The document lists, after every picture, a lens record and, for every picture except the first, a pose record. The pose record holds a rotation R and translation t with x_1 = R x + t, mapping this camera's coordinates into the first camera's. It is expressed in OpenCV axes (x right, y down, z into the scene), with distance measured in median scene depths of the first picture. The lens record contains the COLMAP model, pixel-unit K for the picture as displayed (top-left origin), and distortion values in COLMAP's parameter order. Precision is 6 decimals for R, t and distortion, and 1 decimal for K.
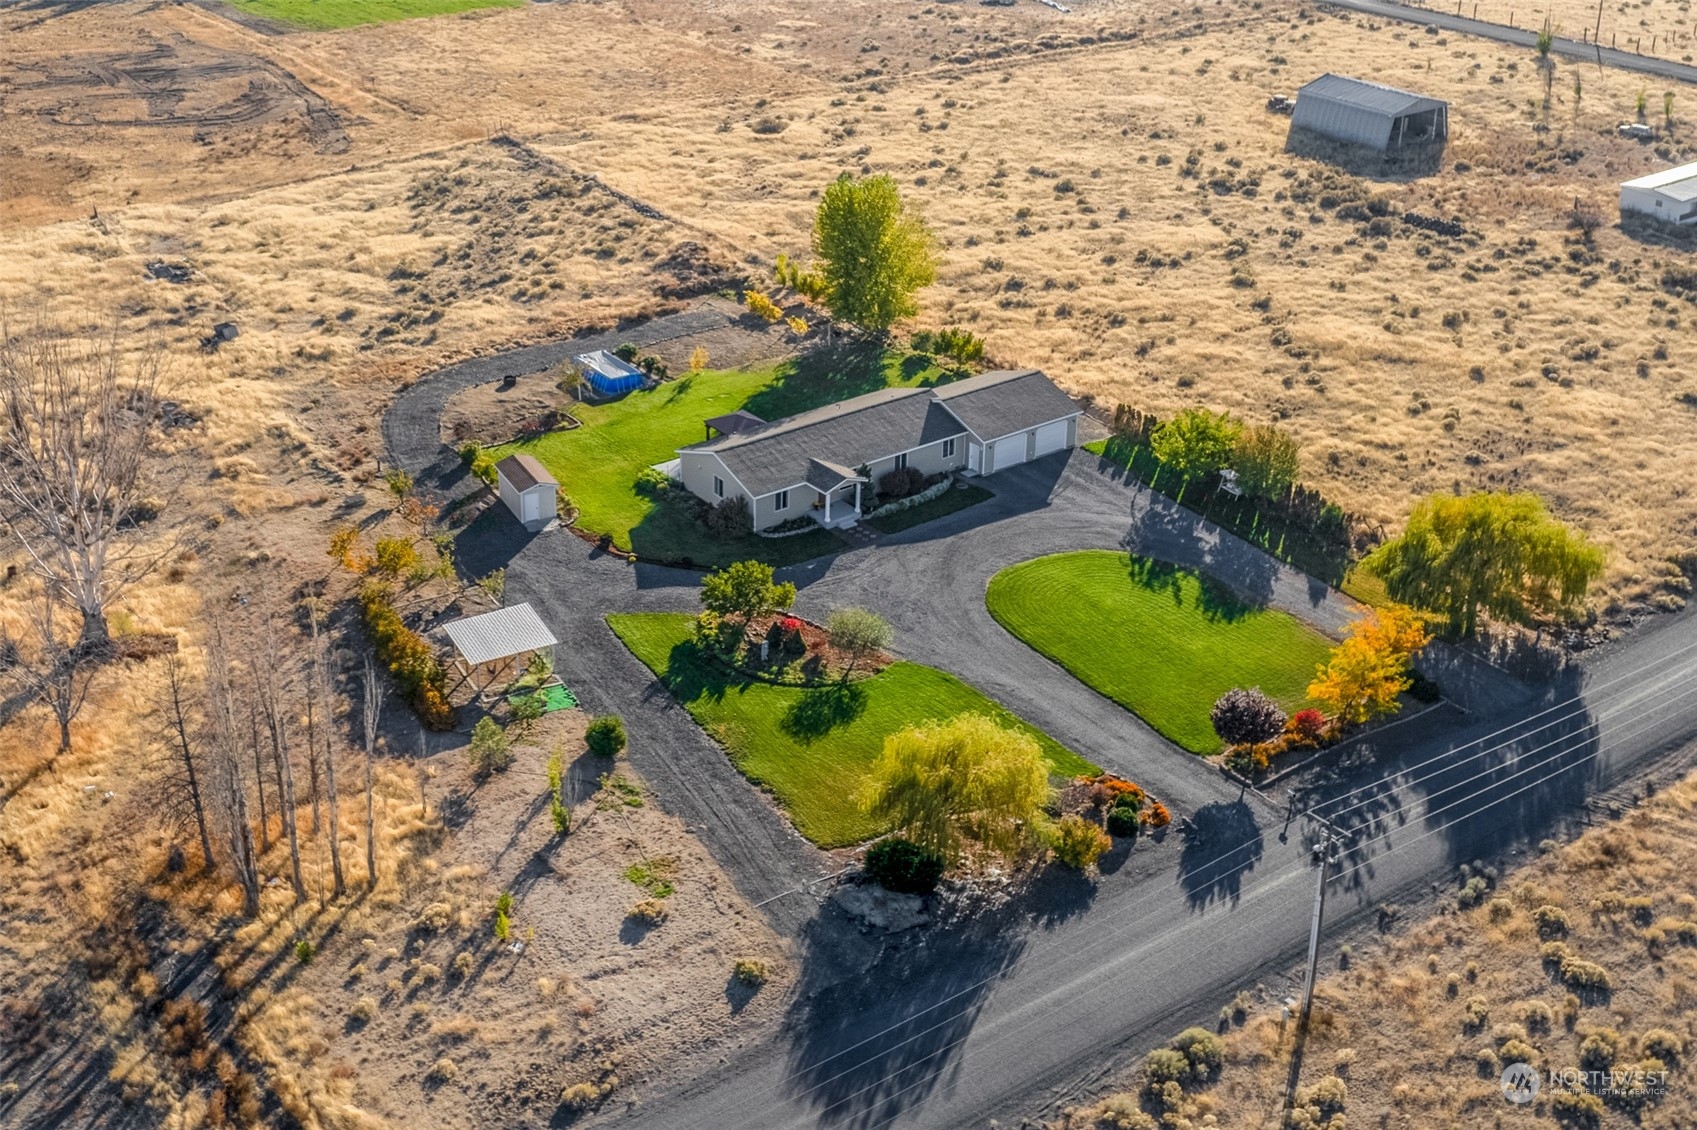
lens RADIAL K [[1071.6, 0, 848.5], [0, 1071.6, 565.0], [0, 0, 1]] dist [-0.017434, 0.001081]
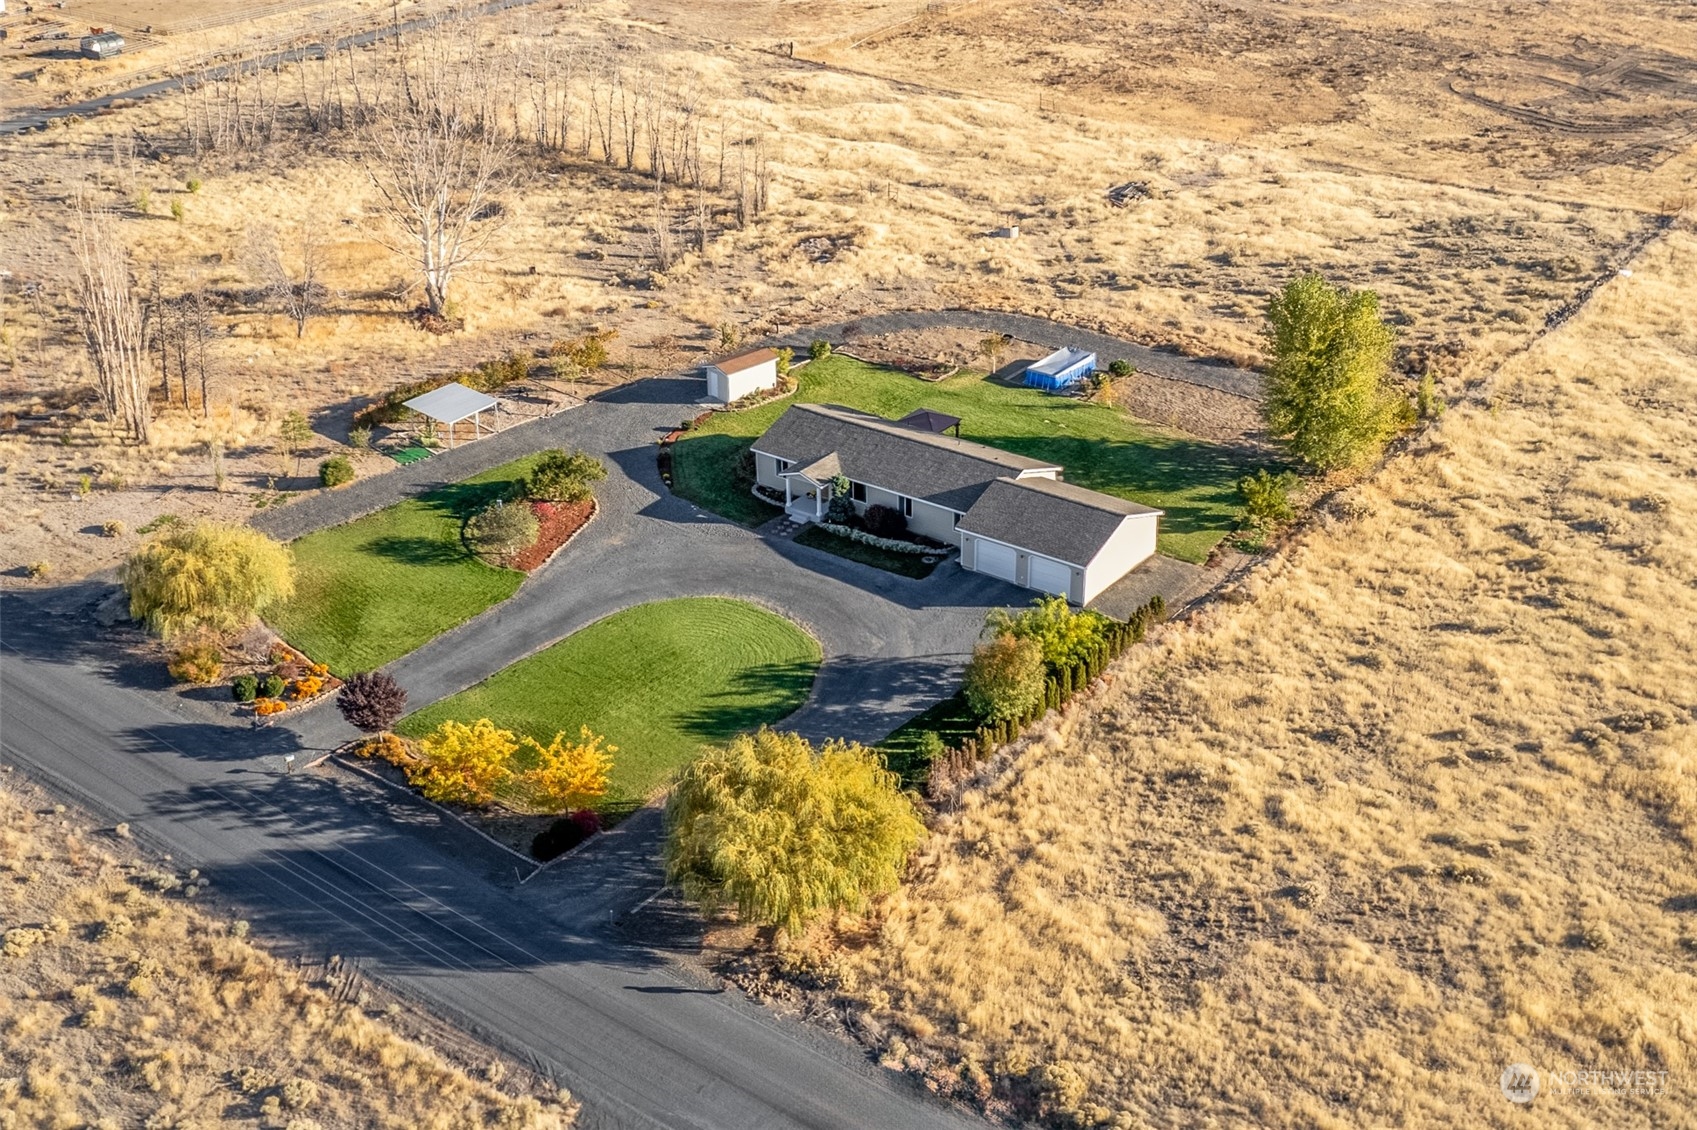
lens RADIAL K [[1071.6, 0, 848.5], [0, 1071.6, 565.0], [0, 0, 1]] dist [-0.017434, 0.001081]
pose [[0.604187, 0.542281, -0.583857, 1.292445], [-0.541042, 0.817103, 0.199038, -0.459479], [0.585006, 0.195635, 0.787080, 0.477017]]
